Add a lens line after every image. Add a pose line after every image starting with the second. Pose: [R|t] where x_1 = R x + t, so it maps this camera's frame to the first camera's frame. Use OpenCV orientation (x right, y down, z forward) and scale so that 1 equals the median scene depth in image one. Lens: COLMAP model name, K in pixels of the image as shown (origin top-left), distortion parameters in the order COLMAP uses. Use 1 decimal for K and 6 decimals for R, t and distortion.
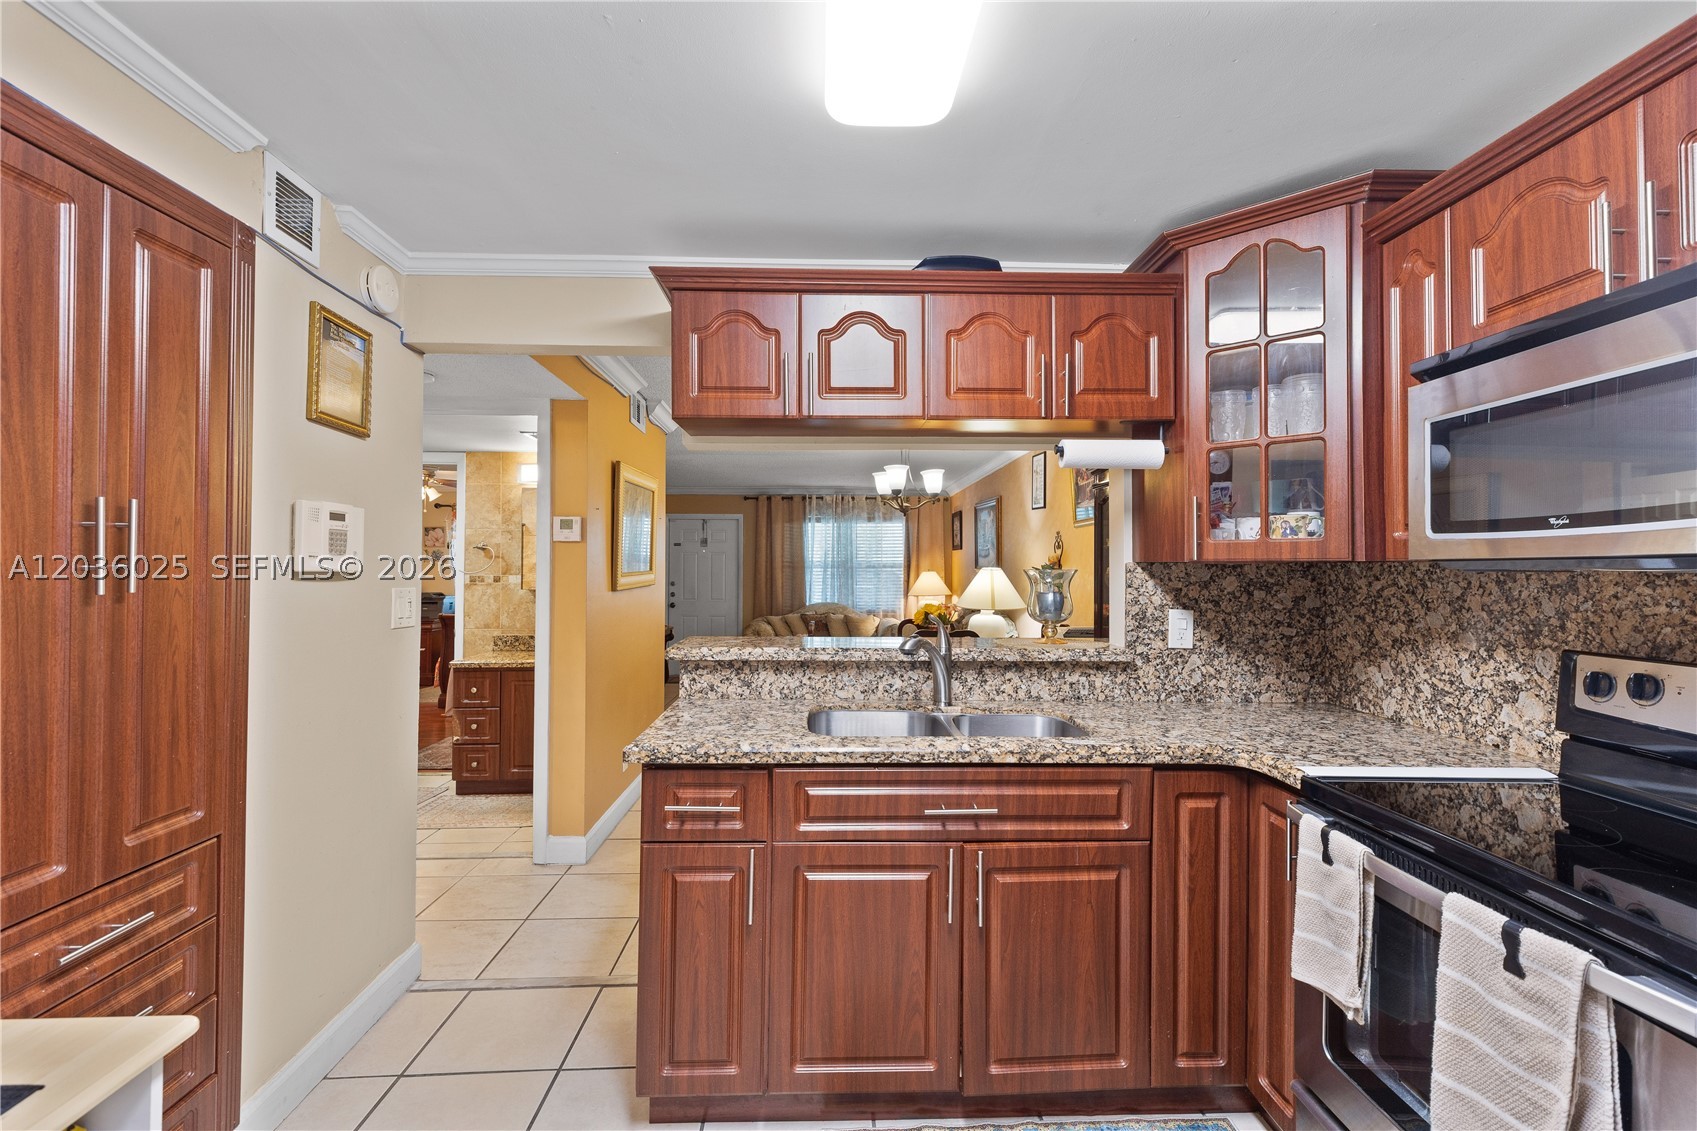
lens RADIAL K [[771.5, 0, 850.7], [0, 771.5, 562.4], [0, 0, 1]] dist [0.007678, -0.000333]
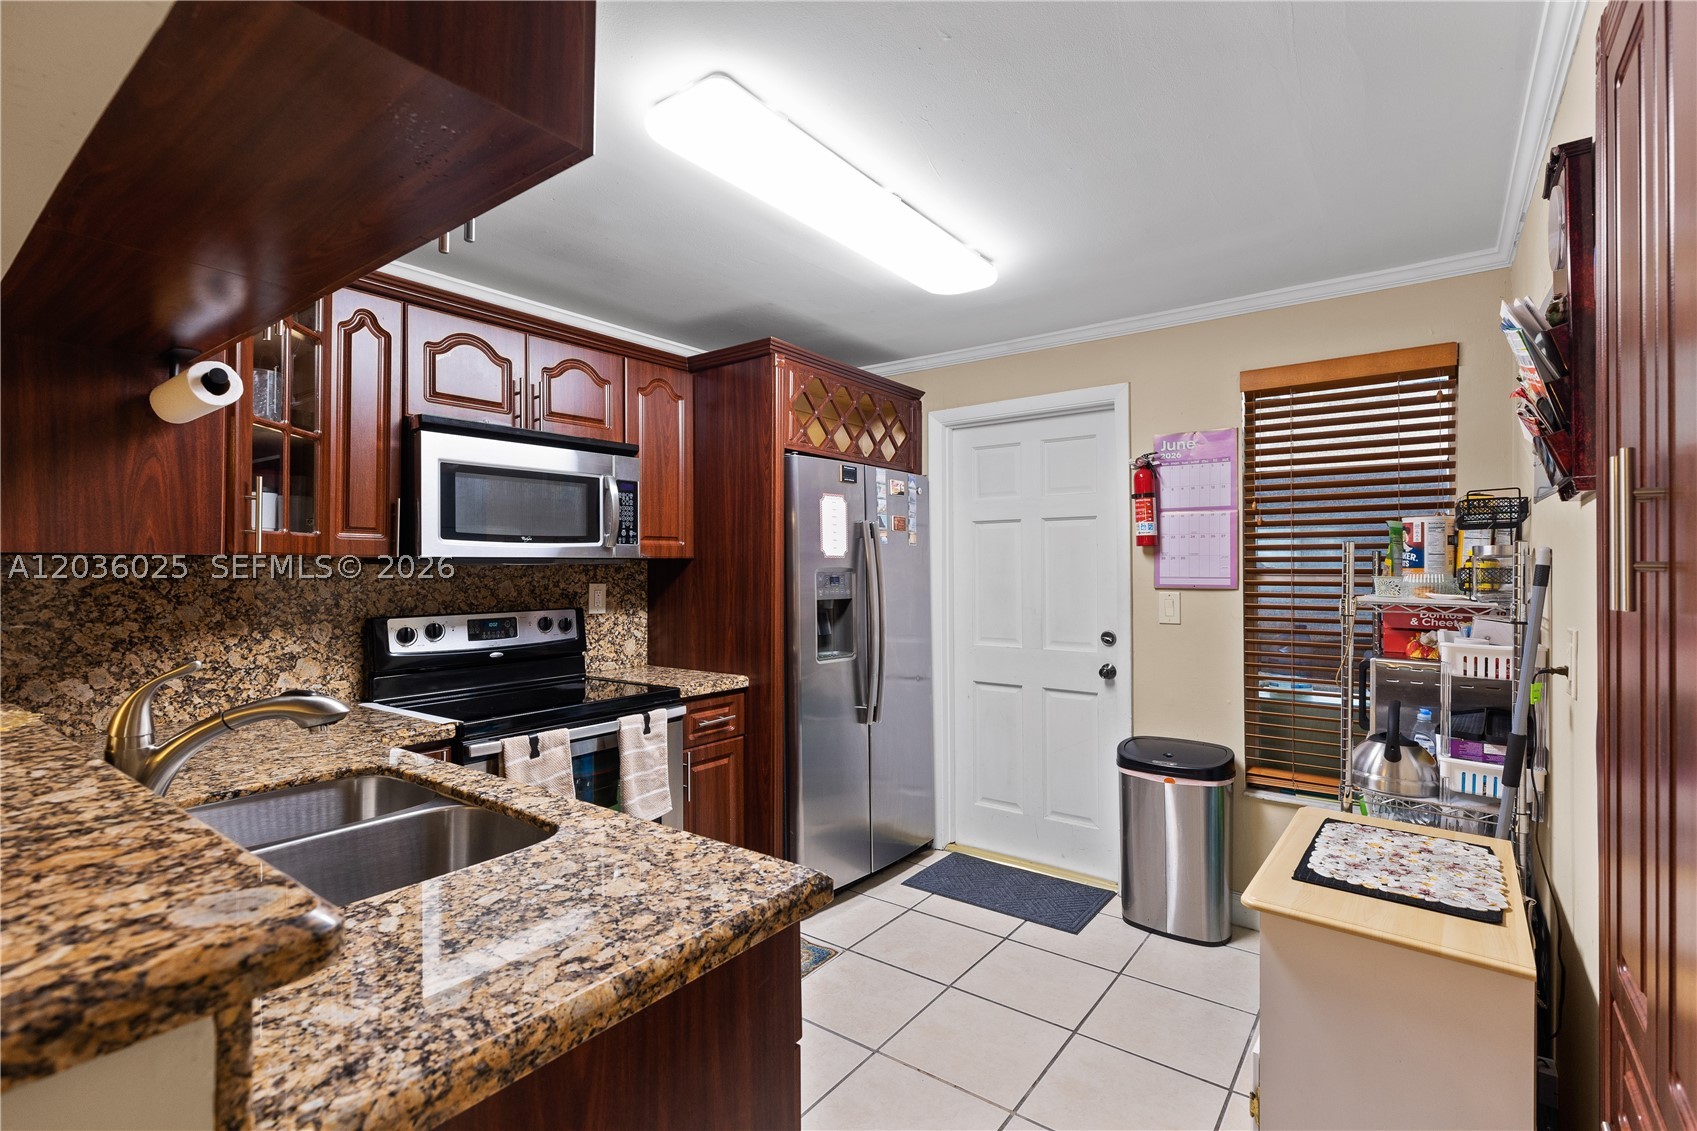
lens RADIAL K [[771.5, 0, 857.7], [0, 771.5, 562.5], [0, 0, 1]] dist [0.007678, -0.000333]
pose [[-0.777051, -0.002814, 0.629432, -0.634230], [-0.007946, 0.999954, -0.005339, 0.005915], [-0.629388, -0.009150, -0.777038, 1.356054]]
